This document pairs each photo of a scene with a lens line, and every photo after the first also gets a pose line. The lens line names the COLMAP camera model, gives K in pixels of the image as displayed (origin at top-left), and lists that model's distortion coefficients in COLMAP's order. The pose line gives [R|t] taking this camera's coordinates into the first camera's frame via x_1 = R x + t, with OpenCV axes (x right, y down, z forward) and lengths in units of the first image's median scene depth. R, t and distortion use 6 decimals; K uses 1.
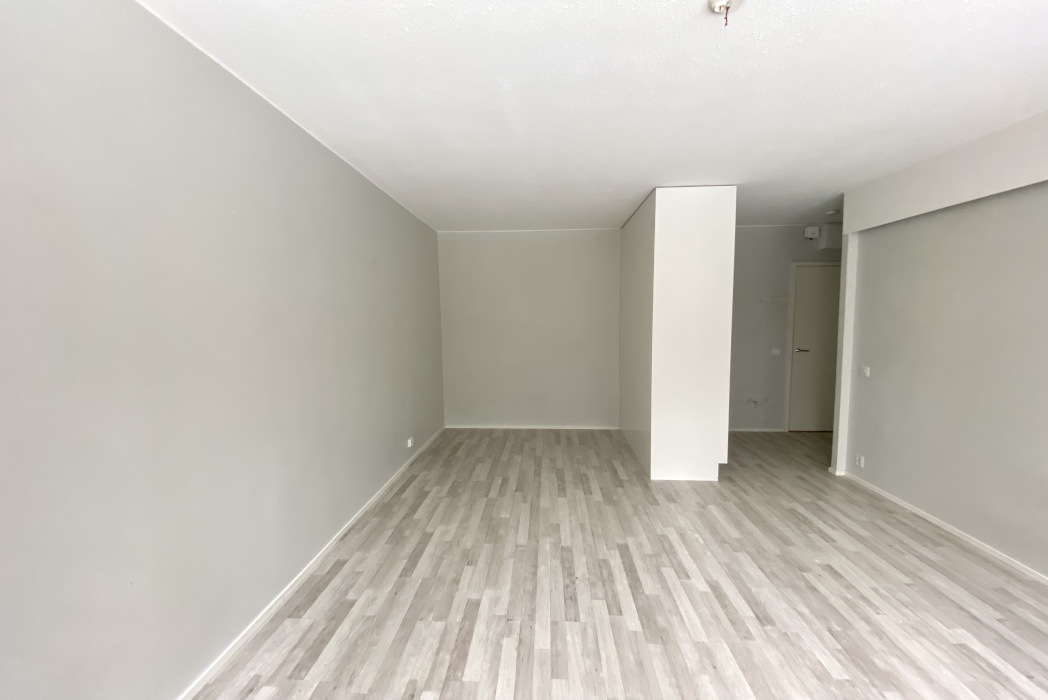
lens RADIAL K [[431.6, 0, 521.9], [0, 431.6, 352.3], [0, 0, 1]] dist [0.001558, -0.011772]
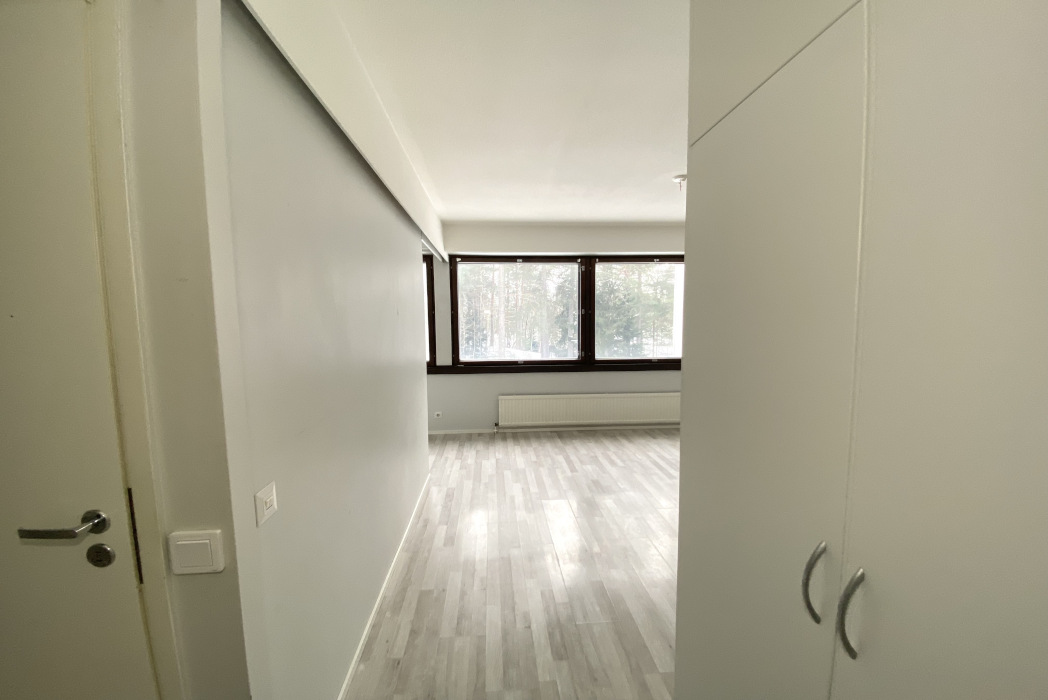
lens RADIAL K [[418.0, 0, 514.6], [0, 418.0, 358.0], [0, 0, 1]] dist [-0.000034, -0.021298]
pose [[-0.994031, 0.032002, -0.104297, 0.764857], [0.013959, 0.985460, 0.169331, -0.128745], [0.108199, 0.166864, -0.980025, 1.535821]]
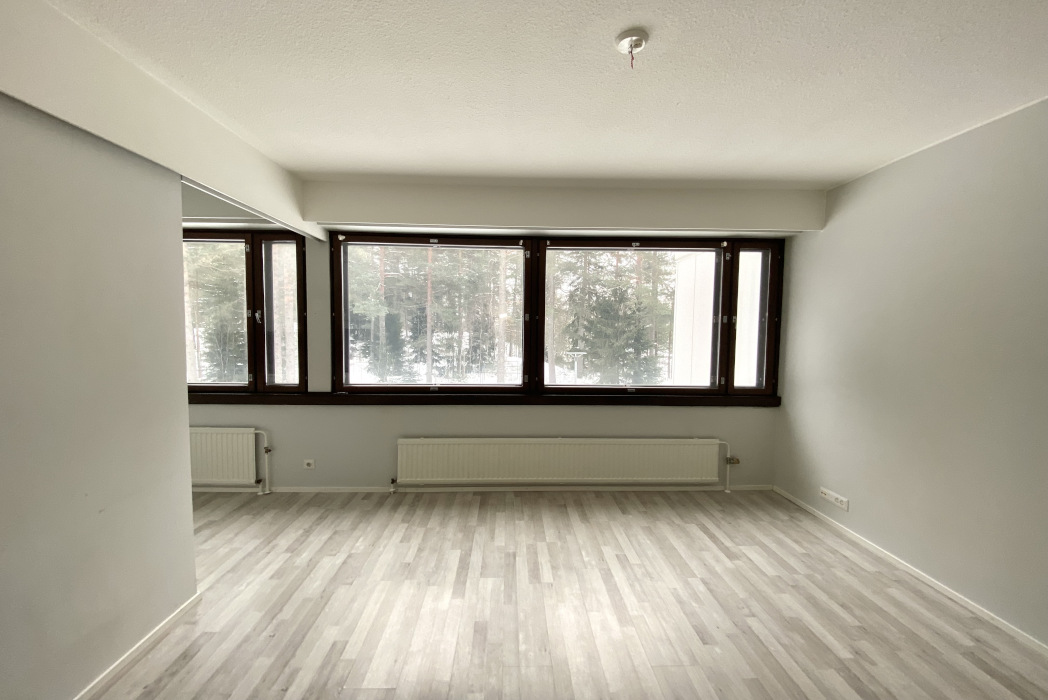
lens RADIAL K [[423.6, 0, 524.0], [0, 423.6, 350.0], [0, 0, 1]] dist [-0.029607, -0.000466]
pose [[-0.996096, 0.009433, -0.087776, 0.401515], [-0.001967, 0.991656, 0.128901, -0.080553], [0.088260, 0.128570, -0.987765, 1.023250]]
